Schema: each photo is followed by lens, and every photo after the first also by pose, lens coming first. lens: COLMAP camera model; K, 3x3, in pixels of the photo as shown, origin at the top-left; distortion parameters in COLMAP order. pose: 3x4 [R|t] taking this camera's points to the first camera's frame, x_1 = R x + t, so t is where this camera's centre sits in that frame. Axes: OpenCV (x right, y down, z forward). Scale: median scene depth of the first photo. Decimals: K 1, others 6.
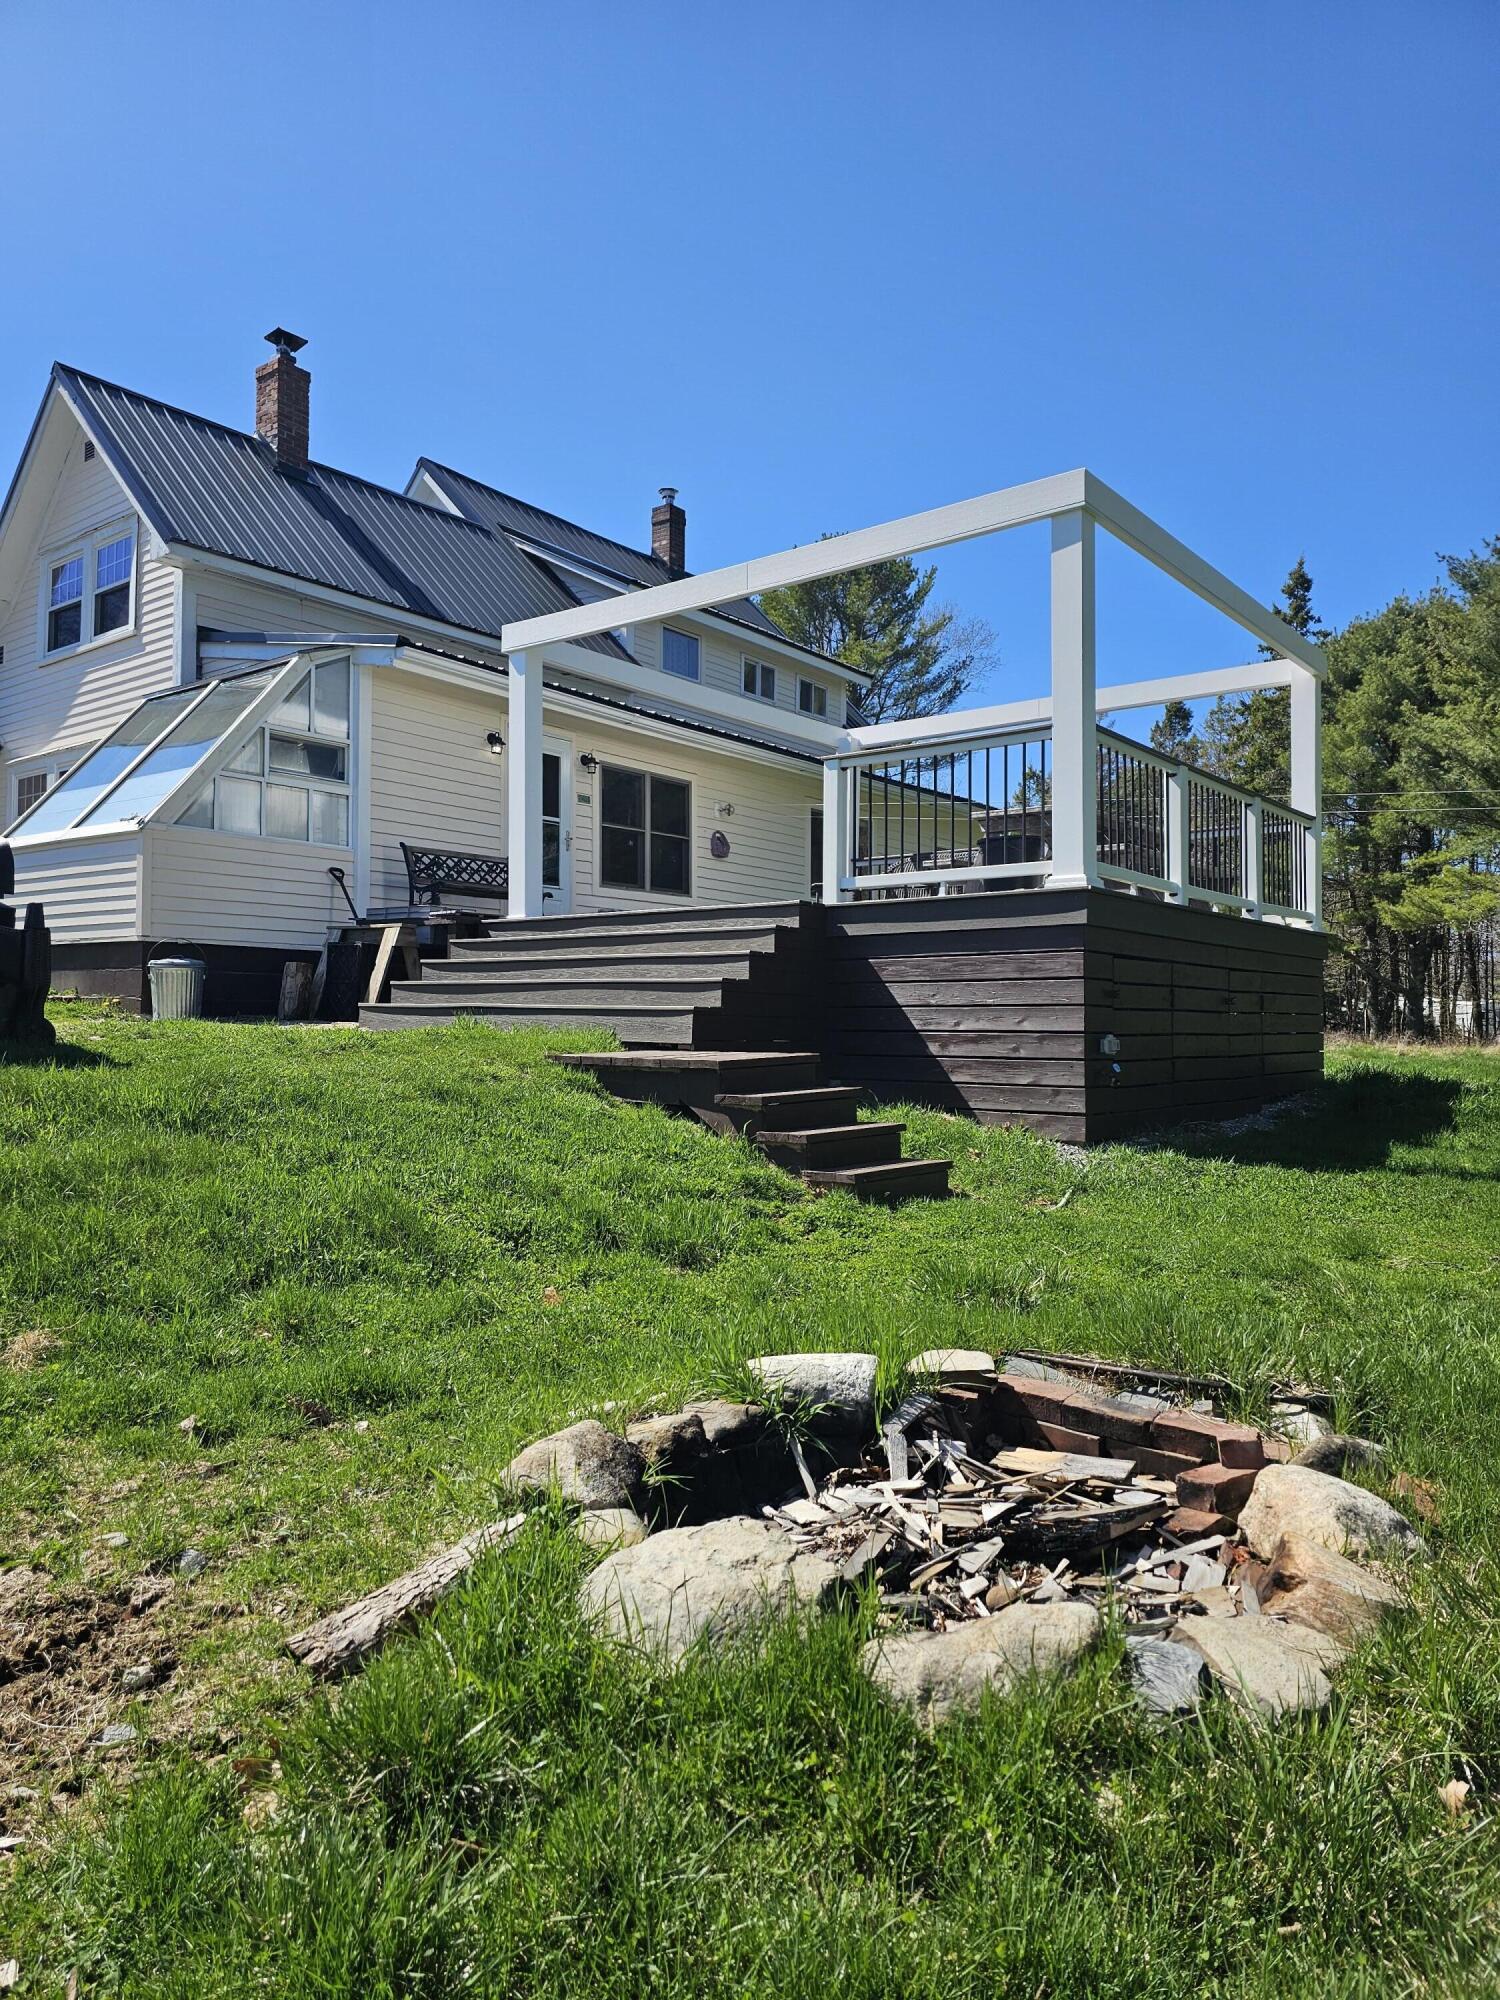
lens RADIAL K [[1358.6, 0, 746.5], [0, 1358.6, 998.6], [0, 0, 1]] dist [-0.007509, -0.009766]
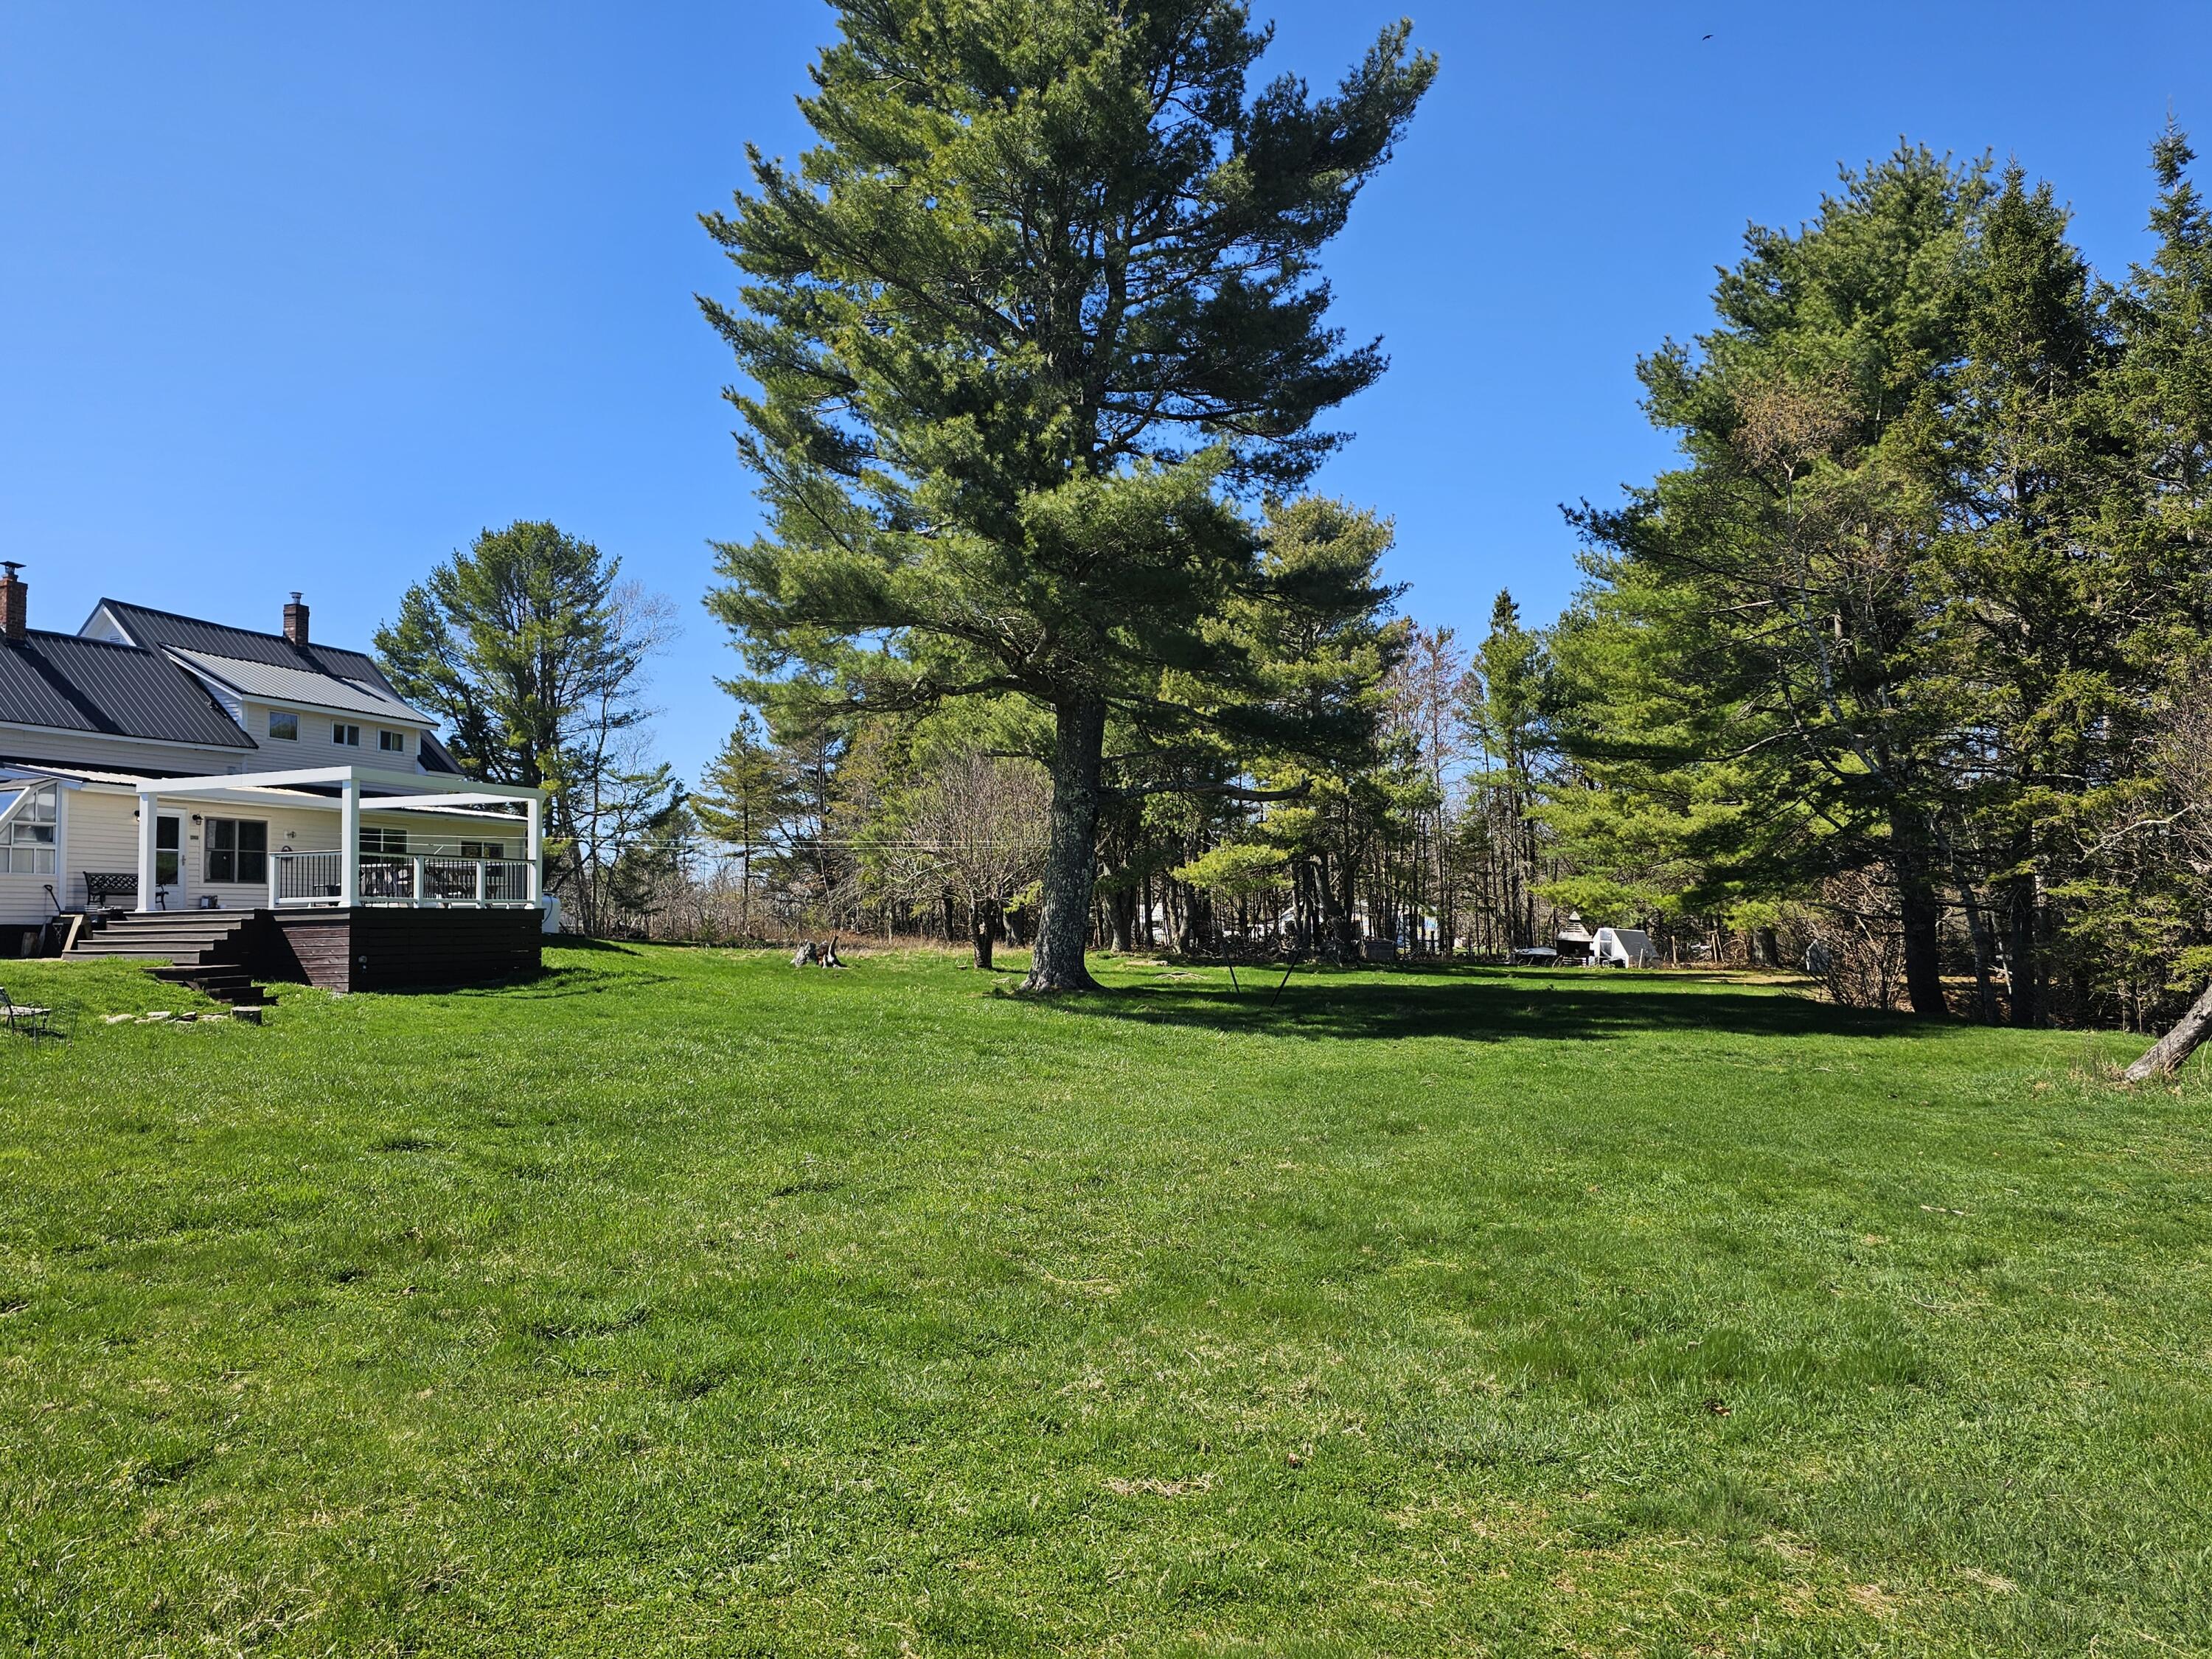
lens RADIAL K [[1502.6, 0, 1107.6], [0, 1502.6, 843.7], [0, 0, 1]] dist [-0.007509, -0.009766]
pose [[0.939270, 0.000406, 0.343178, 0.513052], [0.014412, 0.999070, -0.040628, -0.046993], [-0.342876, 0.043106, 0.938391, -1.998029]]
